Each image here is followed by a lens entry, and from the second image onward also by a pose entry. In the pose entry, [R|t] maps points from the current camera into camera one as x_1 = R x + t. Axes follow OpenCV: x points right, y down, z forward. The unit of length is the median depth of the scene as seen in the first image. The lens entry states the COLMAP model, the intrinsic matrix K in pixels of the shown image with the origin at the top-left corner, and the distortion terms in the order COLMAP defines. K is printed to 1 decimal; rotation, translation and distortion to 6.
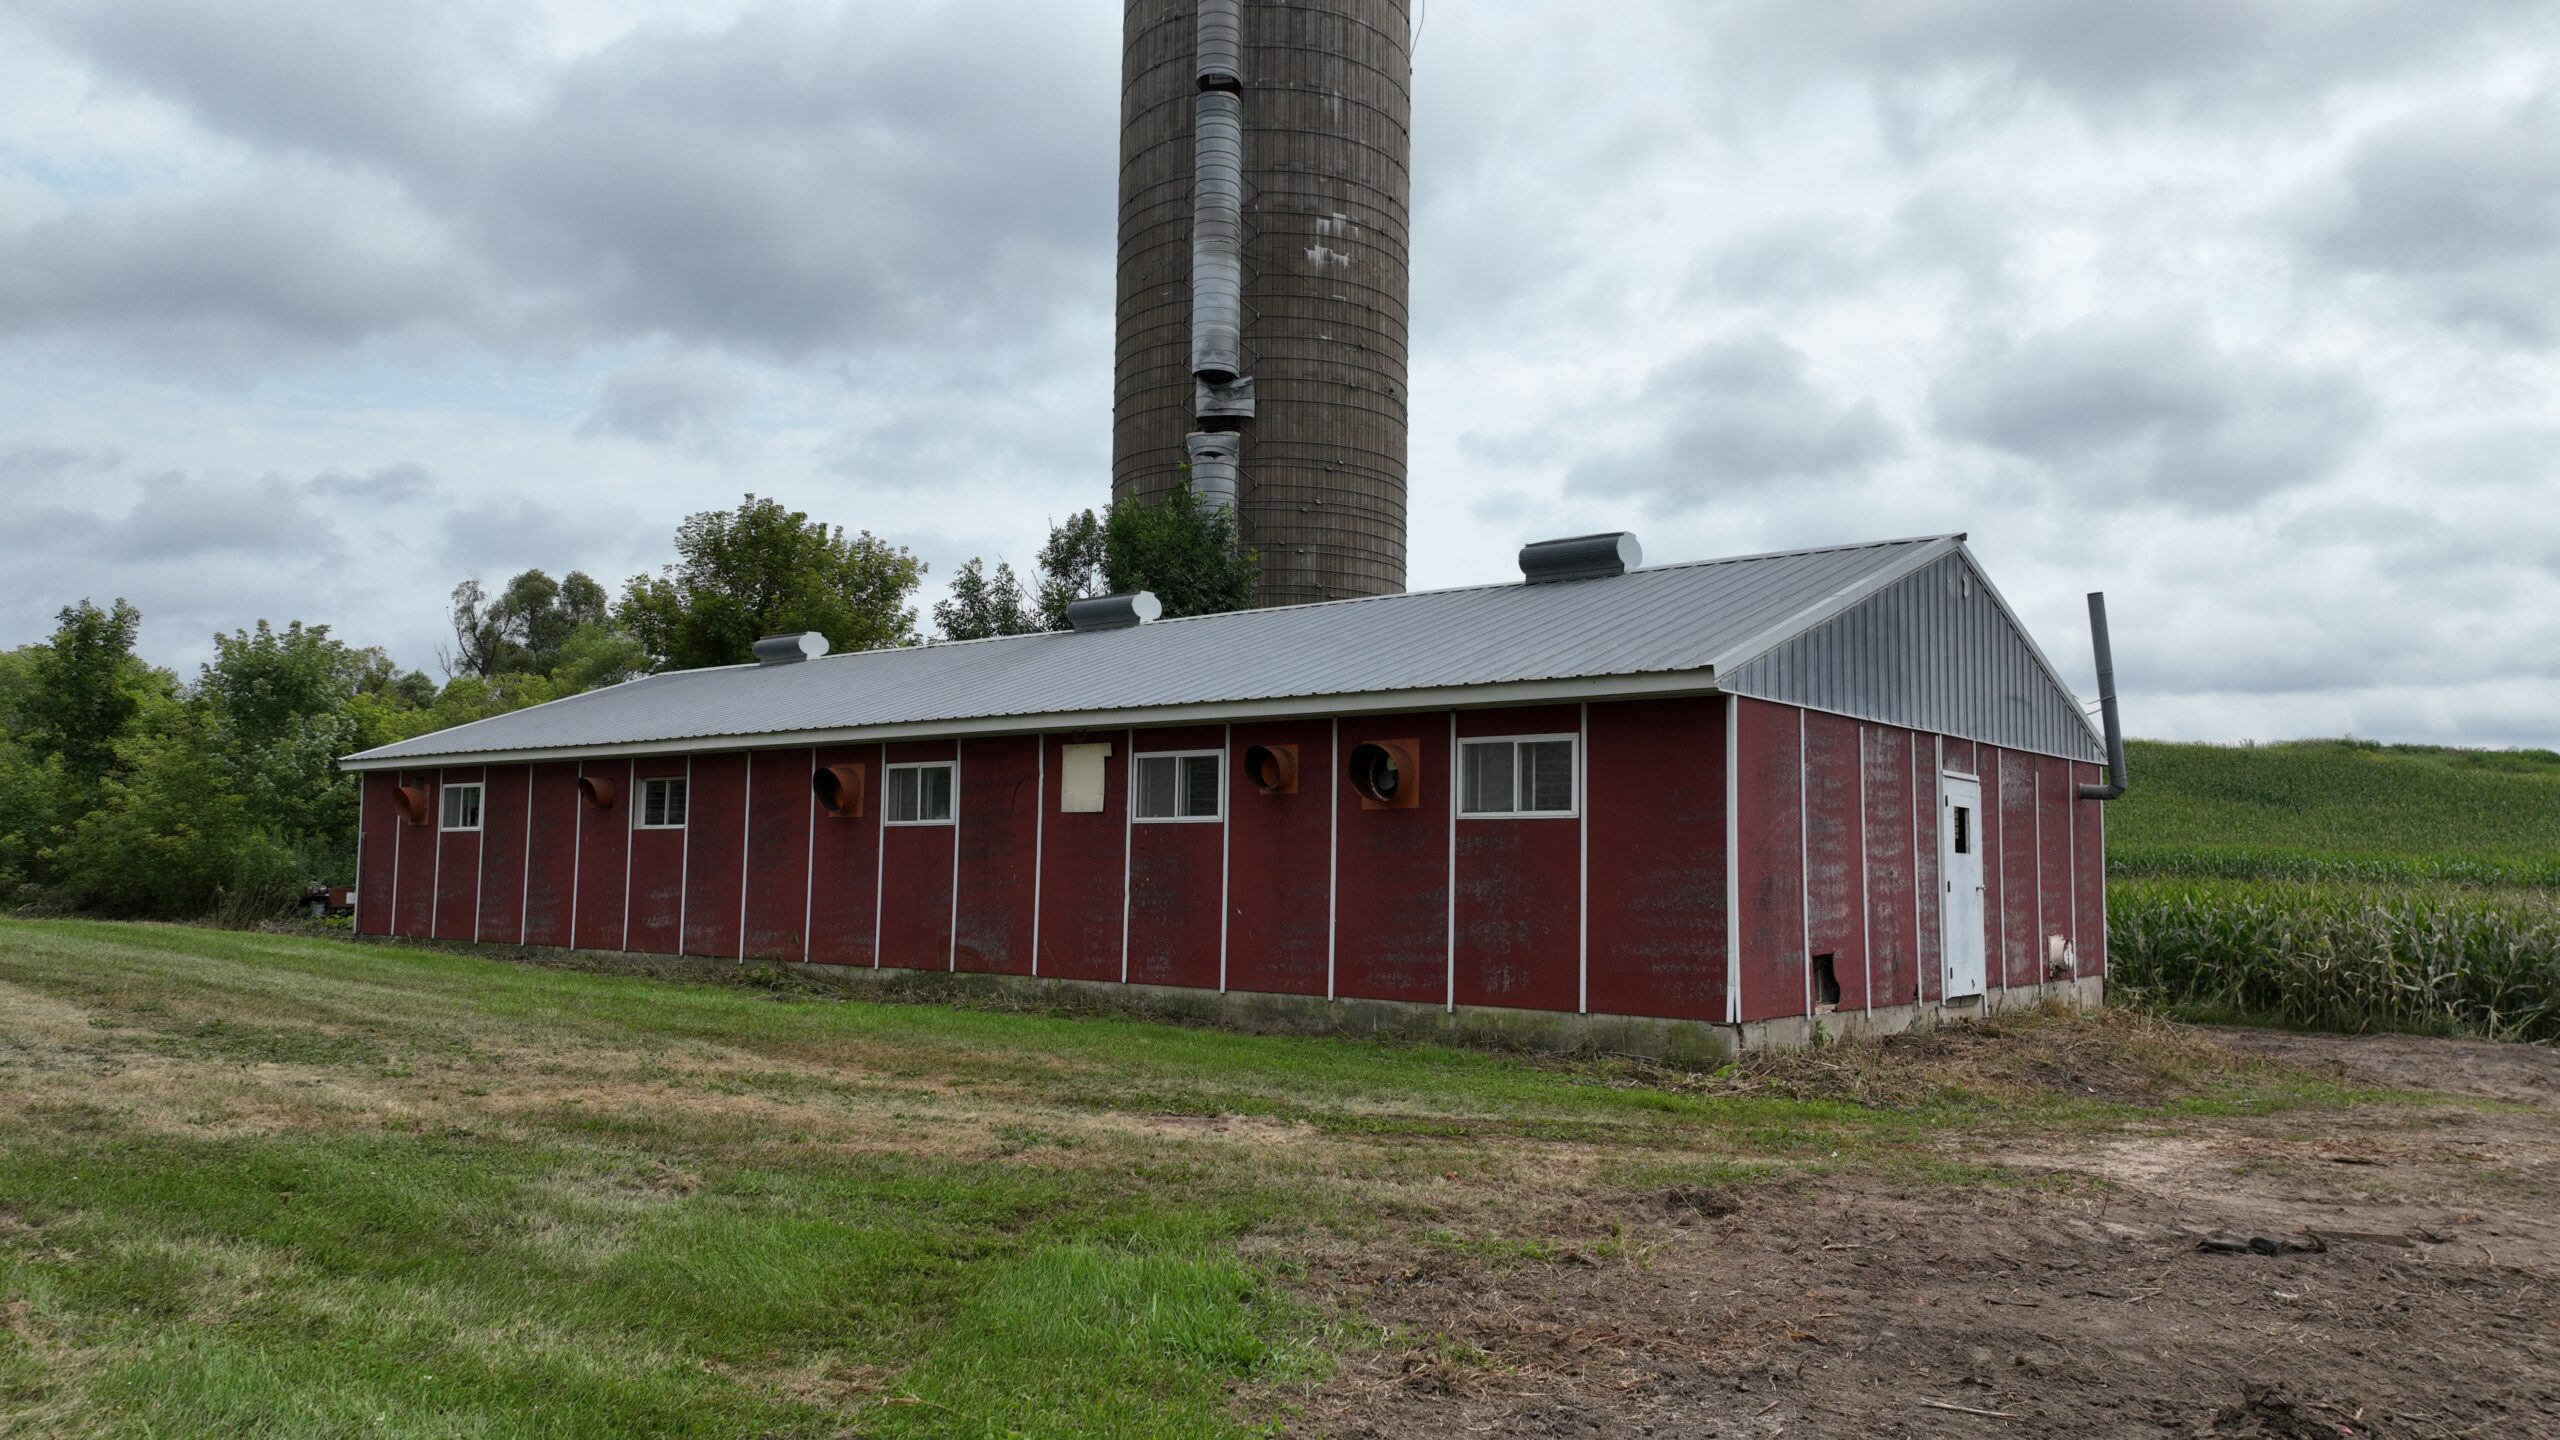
lens RADIAL K [[1795.4, 0, 1270.9], [0, 1795.4, 718.3], [0, 0, 1]] dist [0.005252, 0.008501]
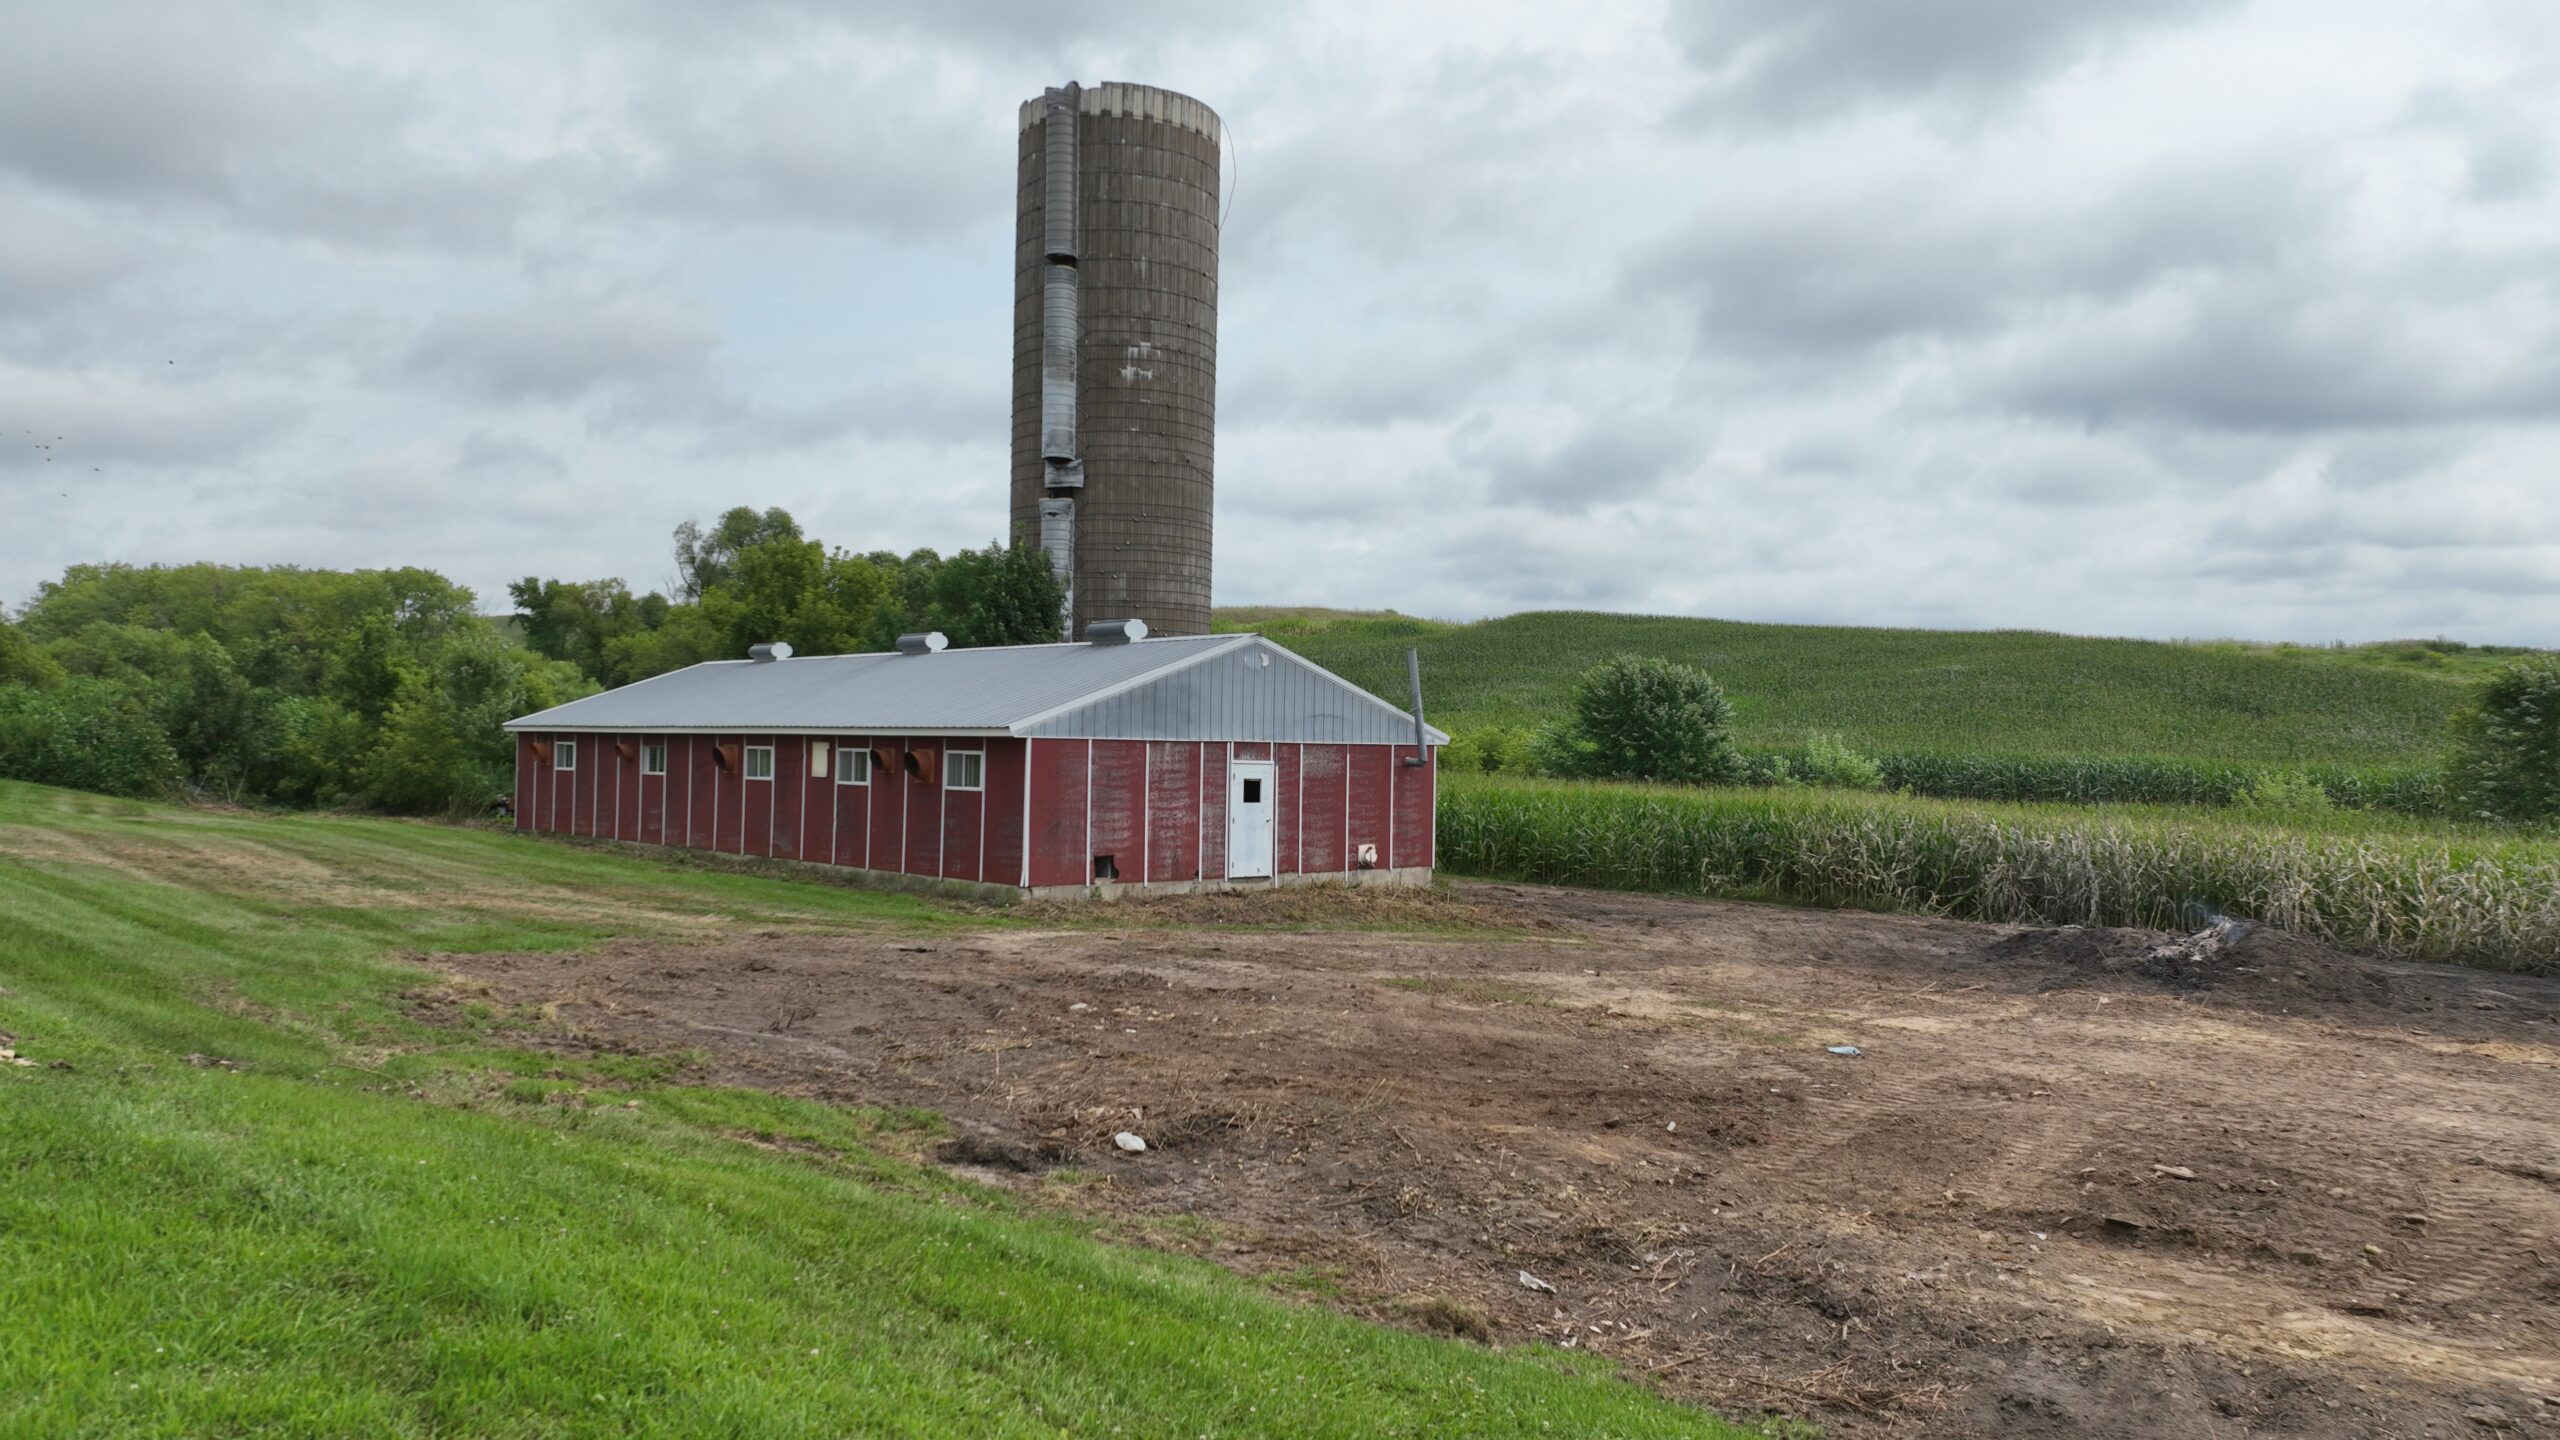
lens RADIAL K [[1795.4, 0, 1270.9], [0, 1795.4, 718.3], [0, 0, 1]] dist [0.005252, 0.008501]
pose [[0.990113, 0.002648, -0.140251, 0.353131], [0.006936, 0.997675, 0.067804, -0.075770], [0.140104, -0.068107, 0.987792, -0.461331]]
